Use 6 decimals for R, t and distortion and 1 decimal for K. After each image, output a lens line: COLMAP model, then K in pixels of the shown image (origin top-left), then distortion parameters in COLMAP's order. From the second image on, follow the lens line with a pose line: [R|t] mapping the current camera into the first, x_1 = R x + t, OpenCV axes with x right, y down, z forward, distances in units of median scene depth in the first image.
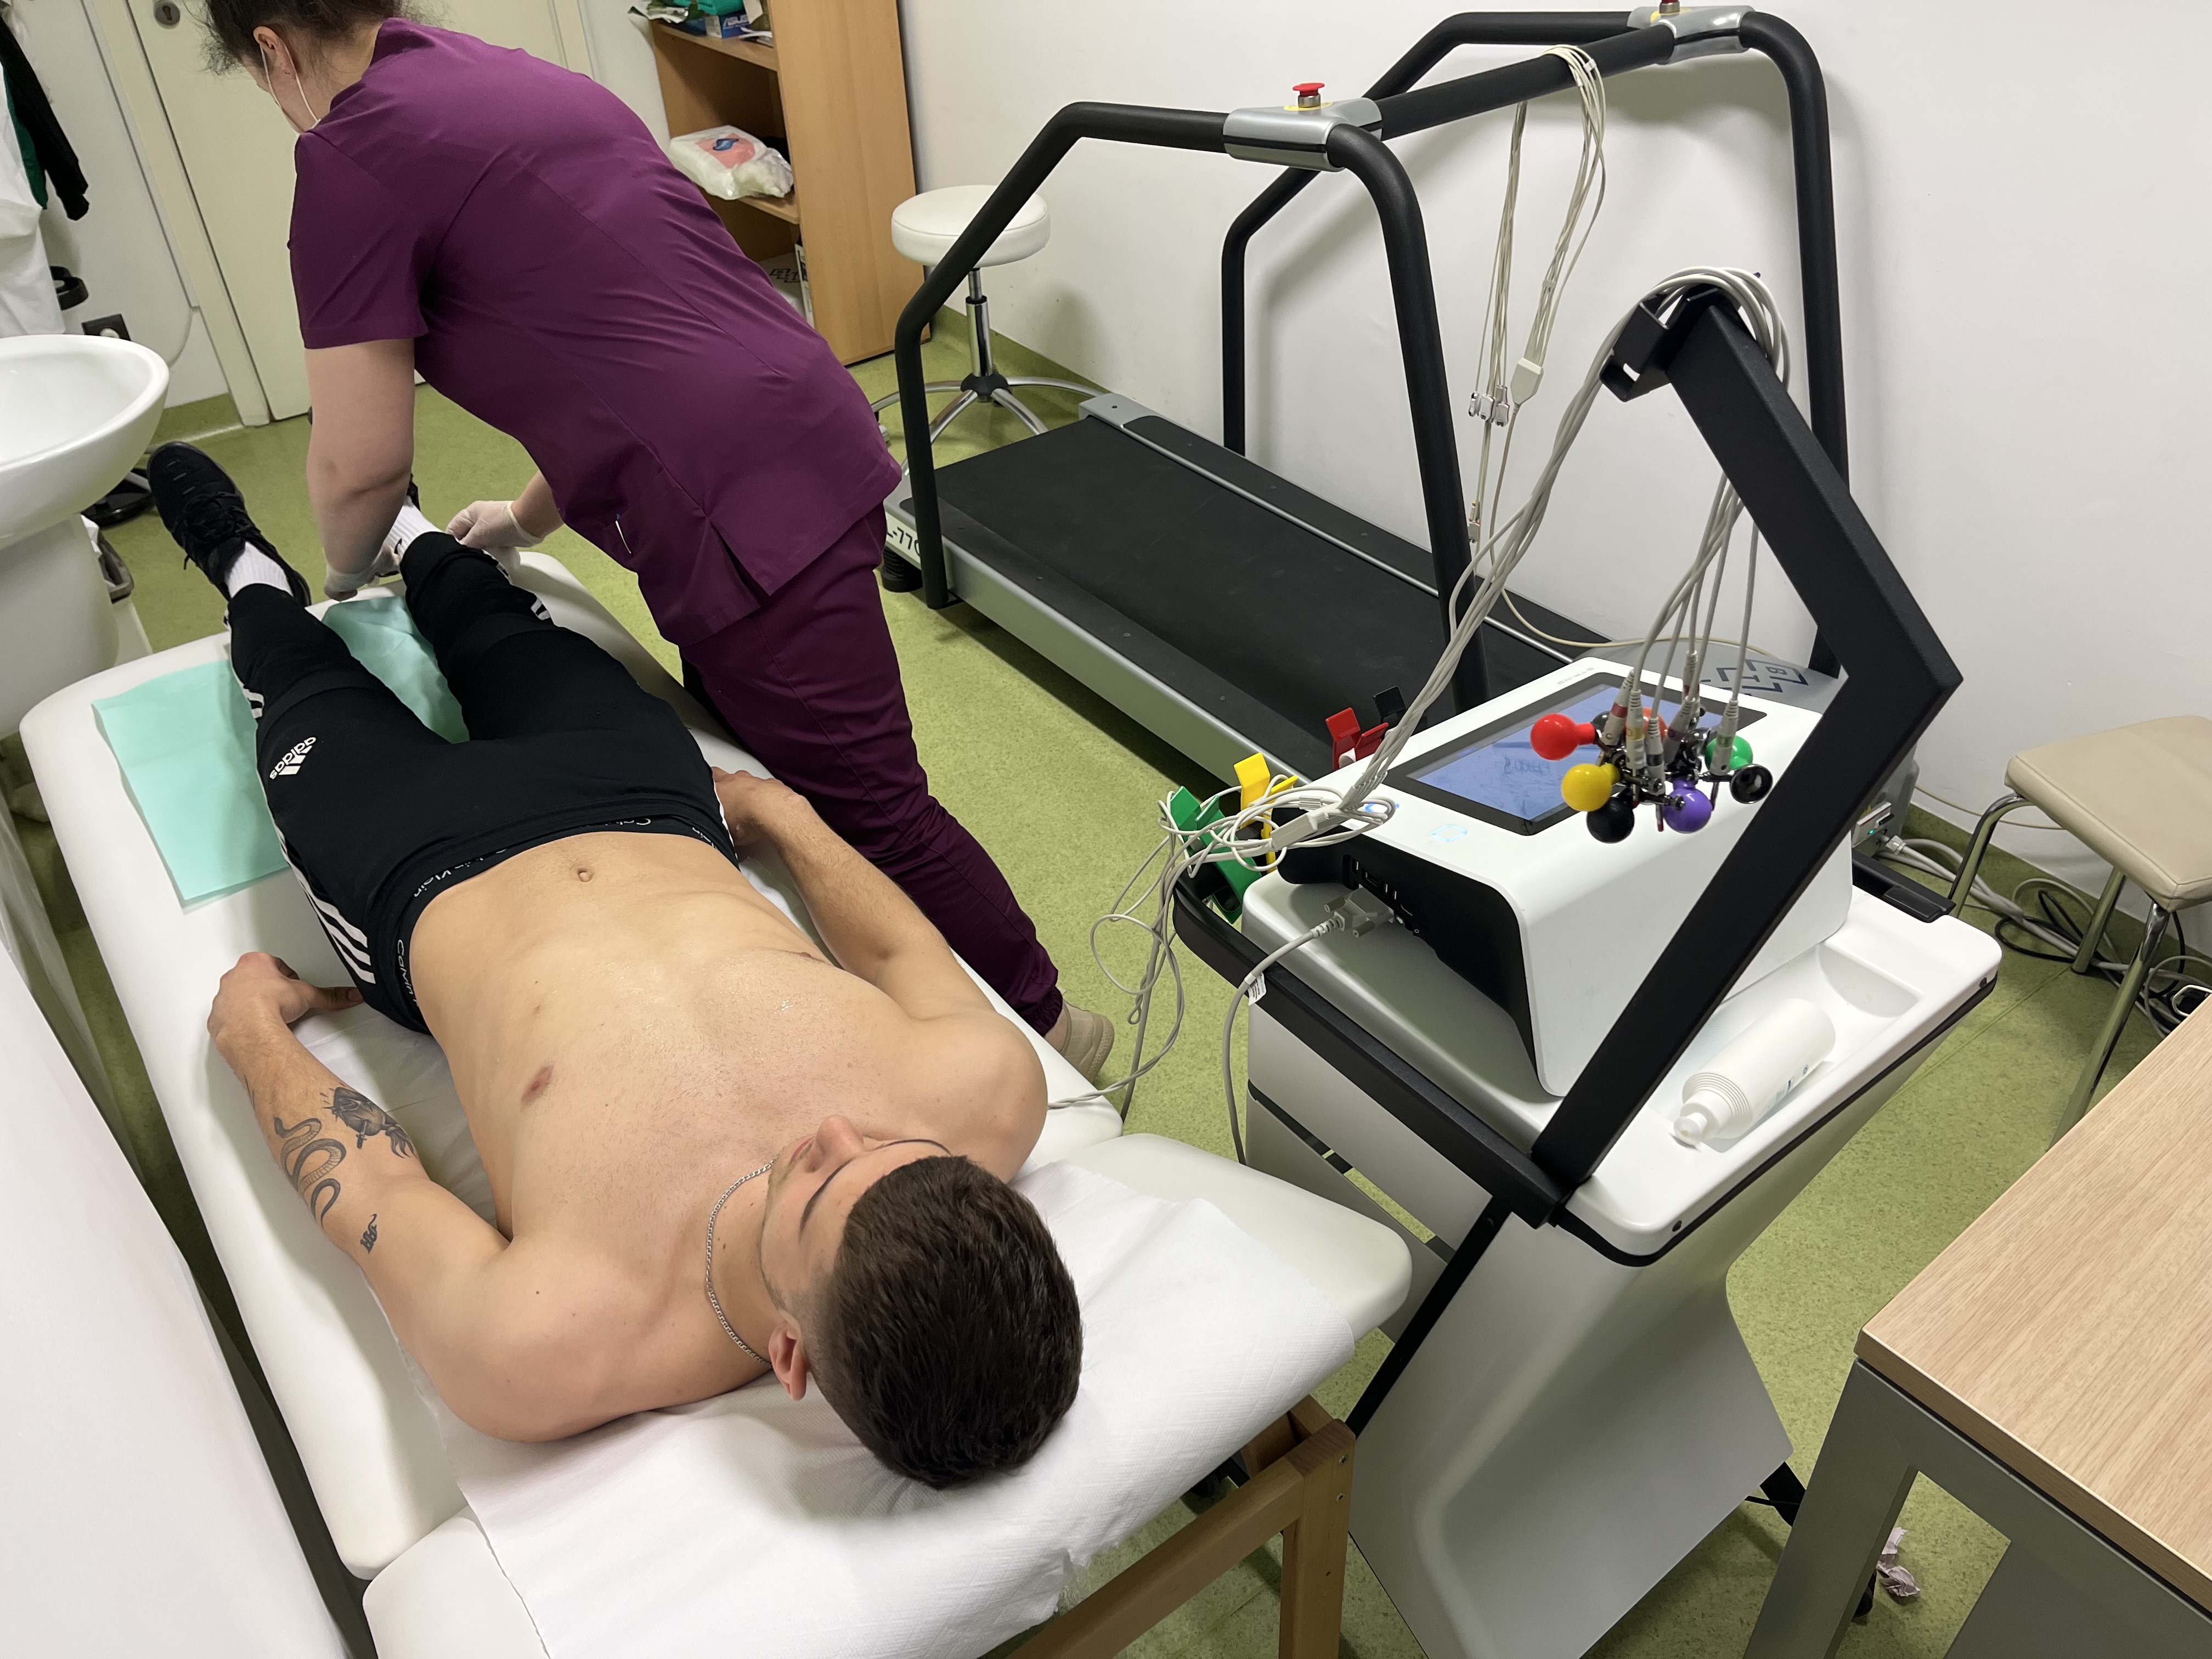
lens RADIAL K [[1683.0, 0, 1109.4], [0, 1683.0, 837.0], [0, 0, 1]] dist [0.041222, -0.042322]
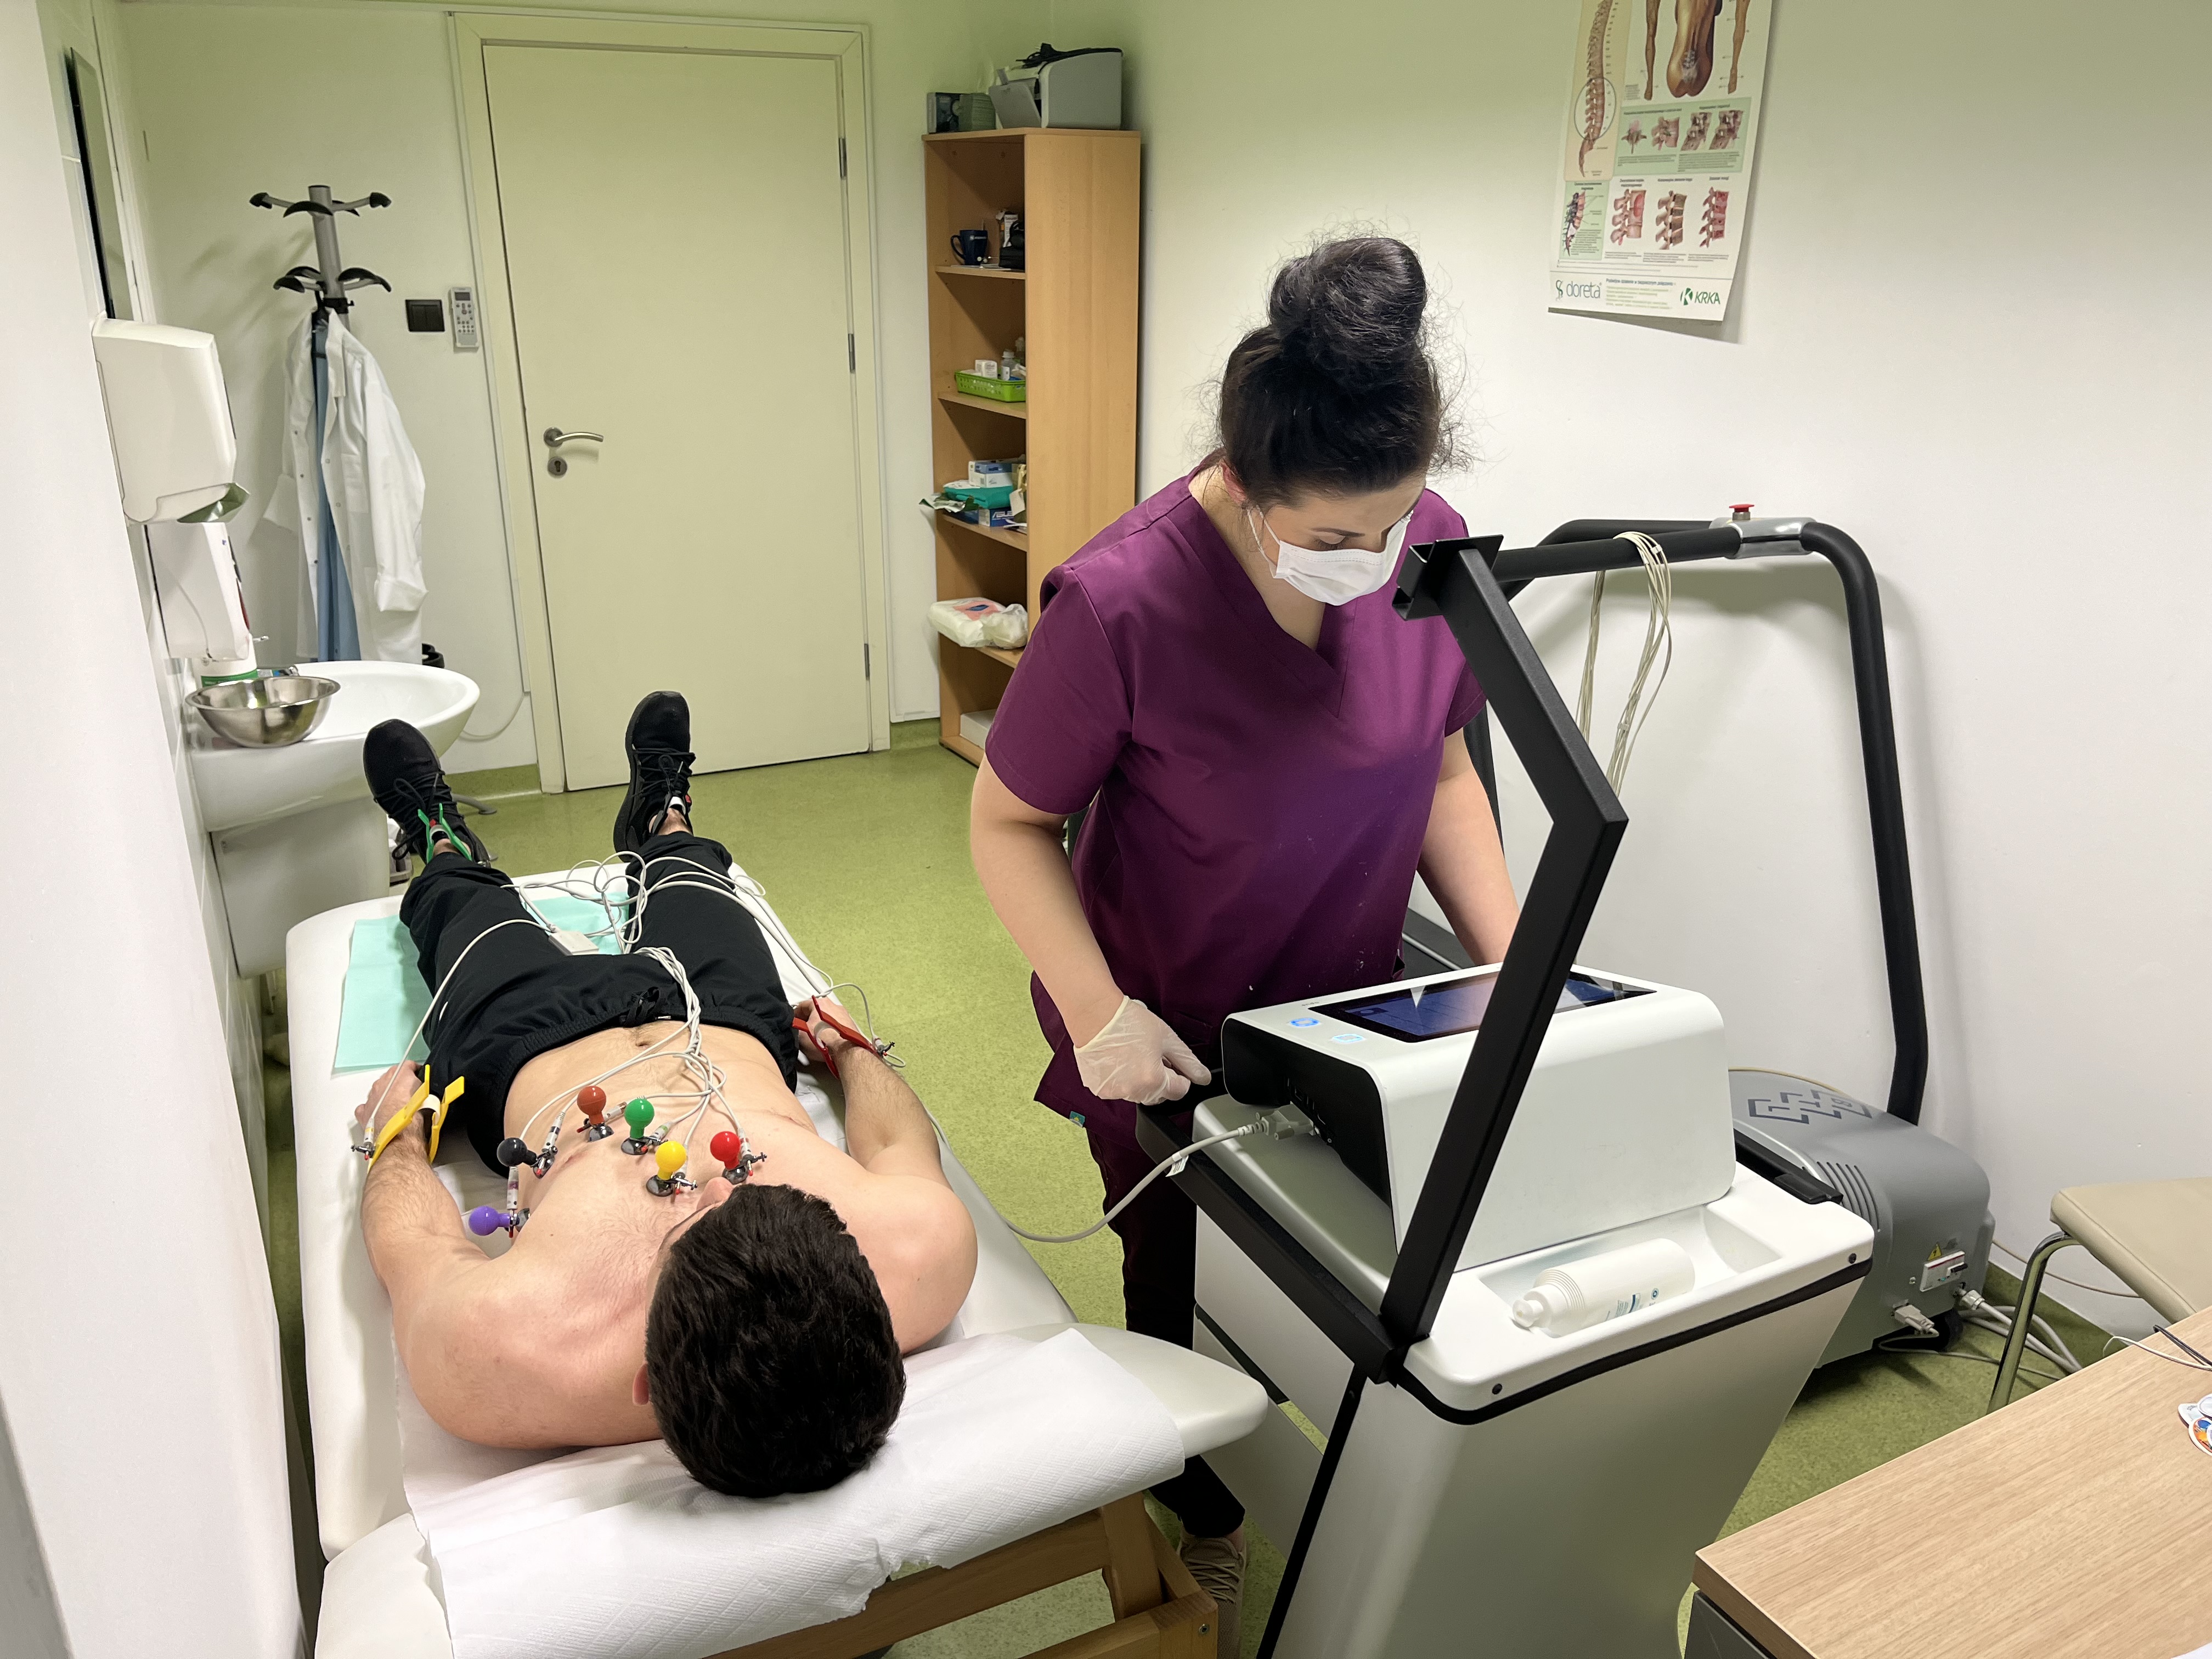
lens RADIAL K [[1683.0, 0, 1083.4], [0, 1683.0, 828.7], [0, 0, 1]] dist [0.041222, -0.042322]
pose [[0.980508, 0.101528, -0.168216, 0.111400], [-0.147375, 0.946249, -0.287912, 0.122339], [0.129943, 0.307091, 0.942767, -0.092941]]
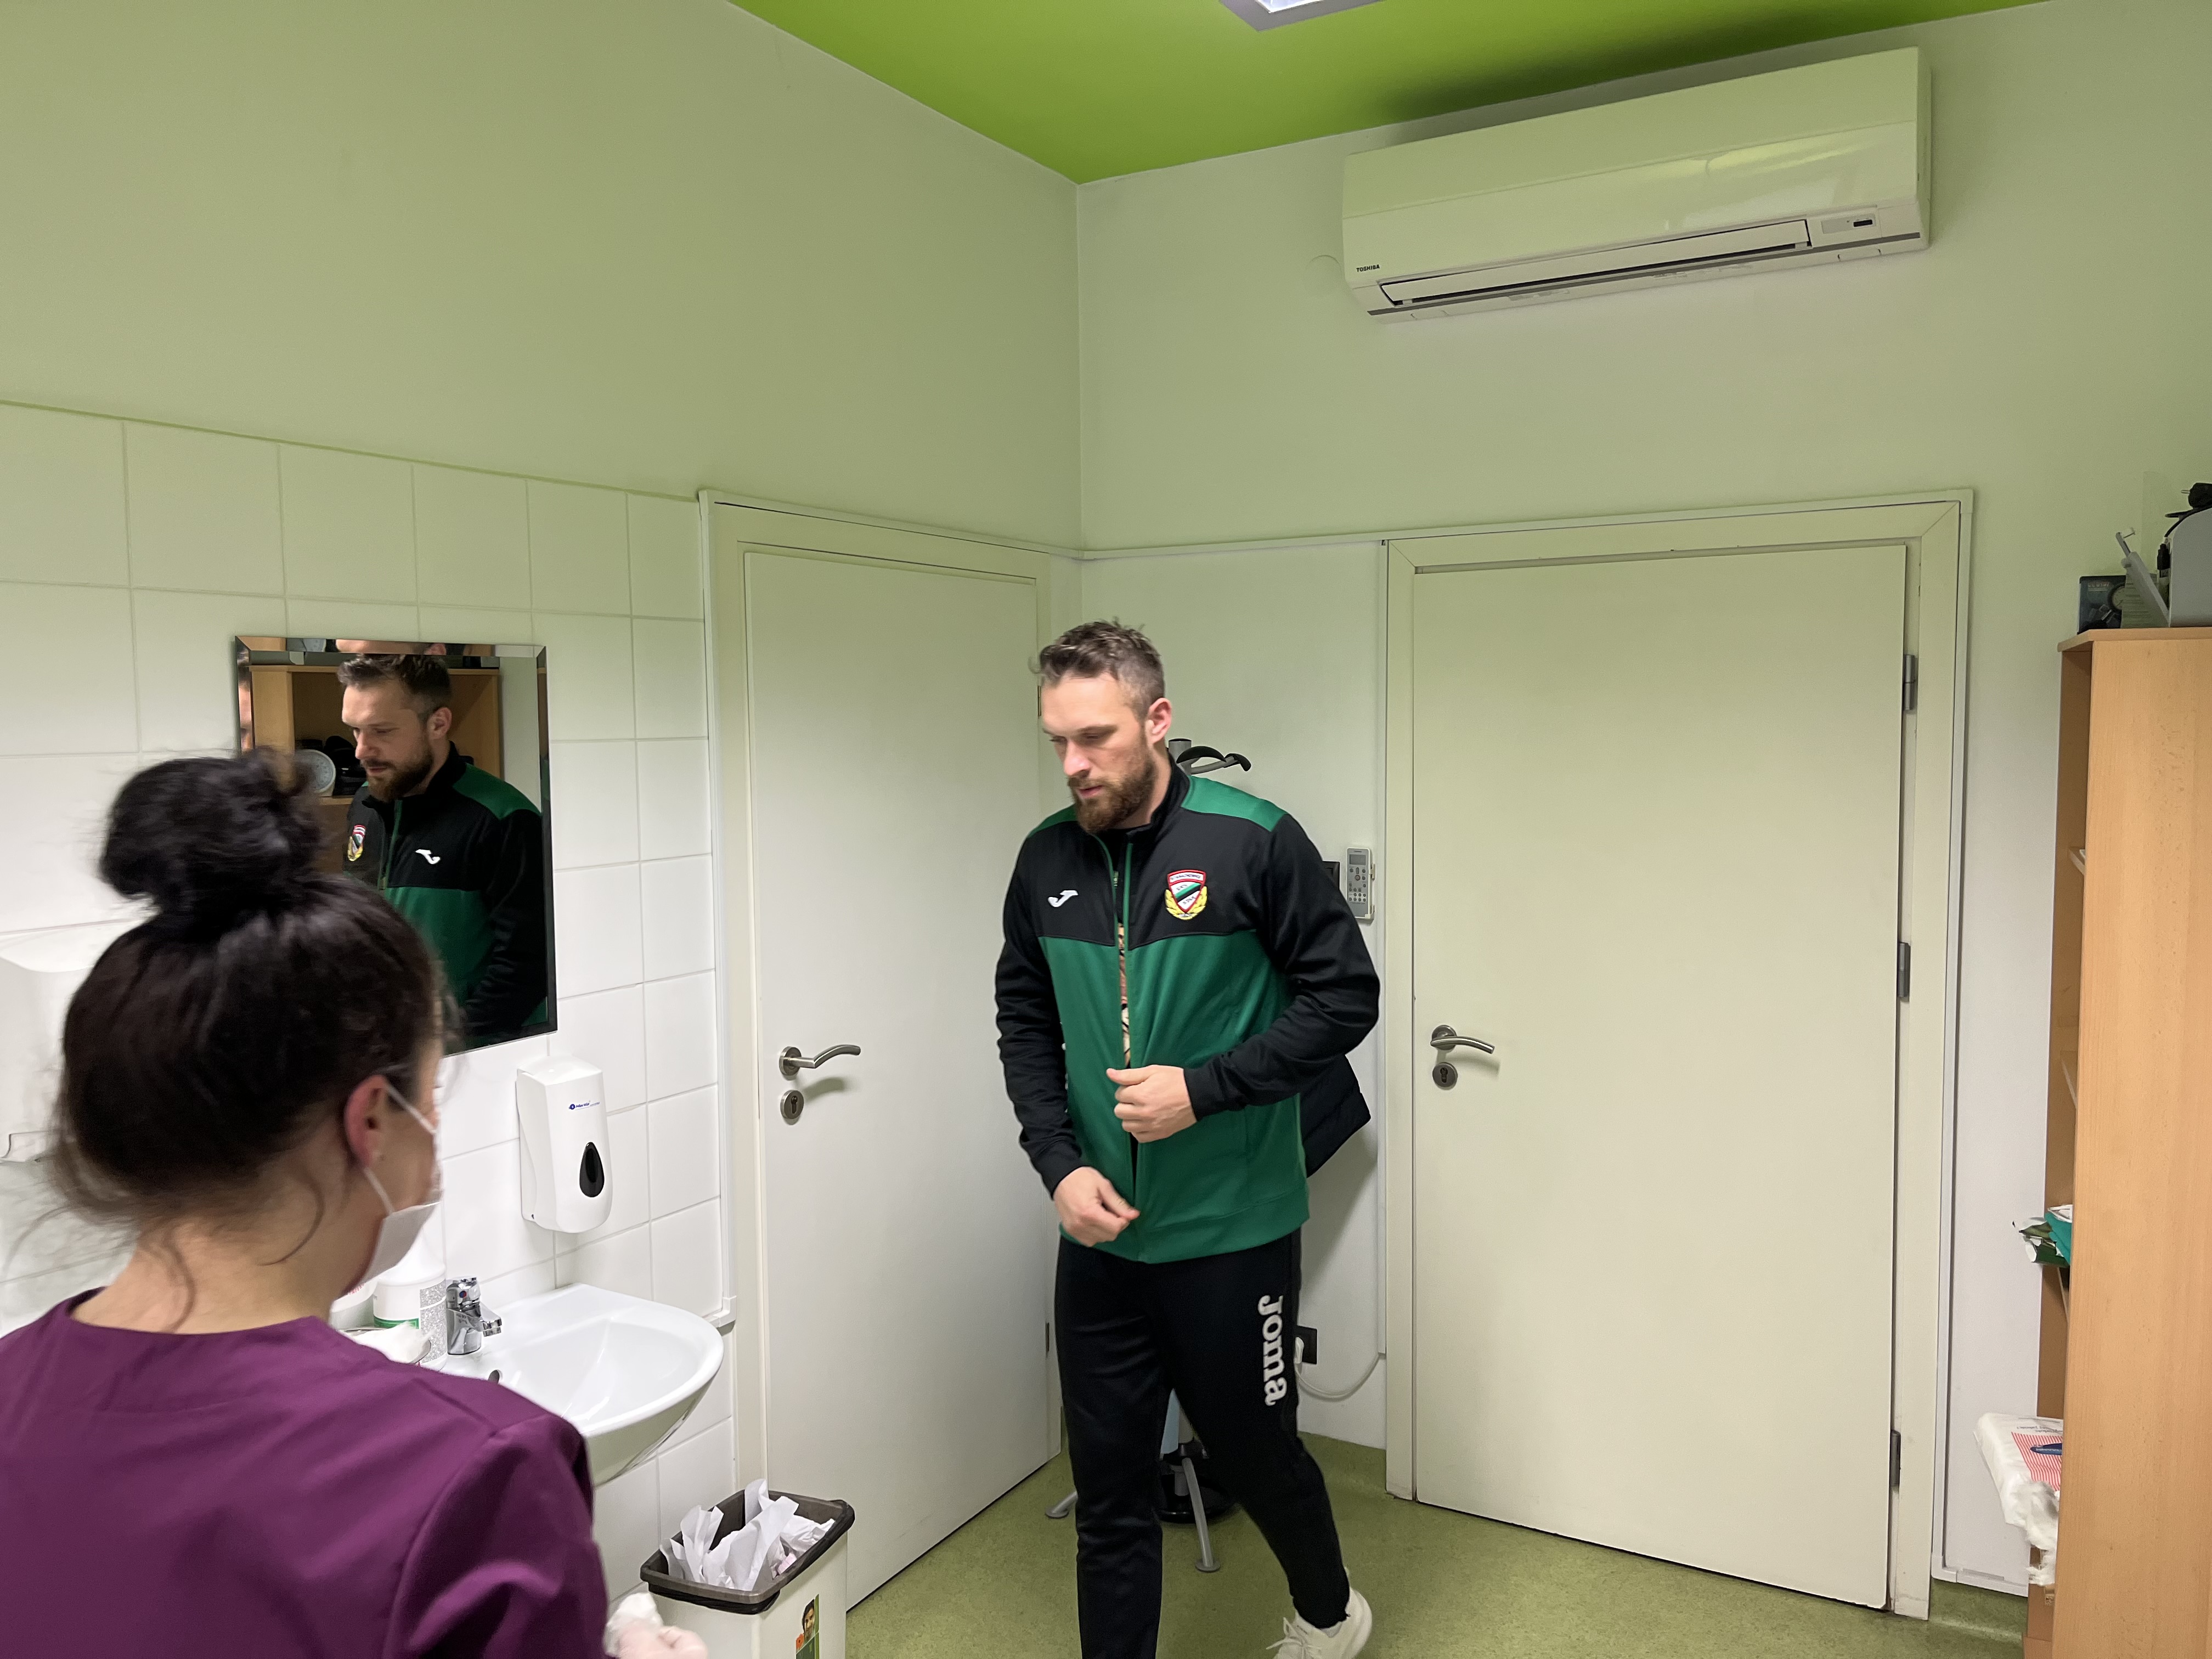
lens RADIAL K [[1683.0, 0, 1109.9], [0, 1683.0, 847.2], [0, 0, 1]] dist [0.041222, -0.042322]
pose [[0.395862, 0.099980, -0.912851, 0.384535], [-0.562670, 0.812007, -0.155069, -0.559875], [0.725738, 0.575020, 0.377698, 0.704626]]
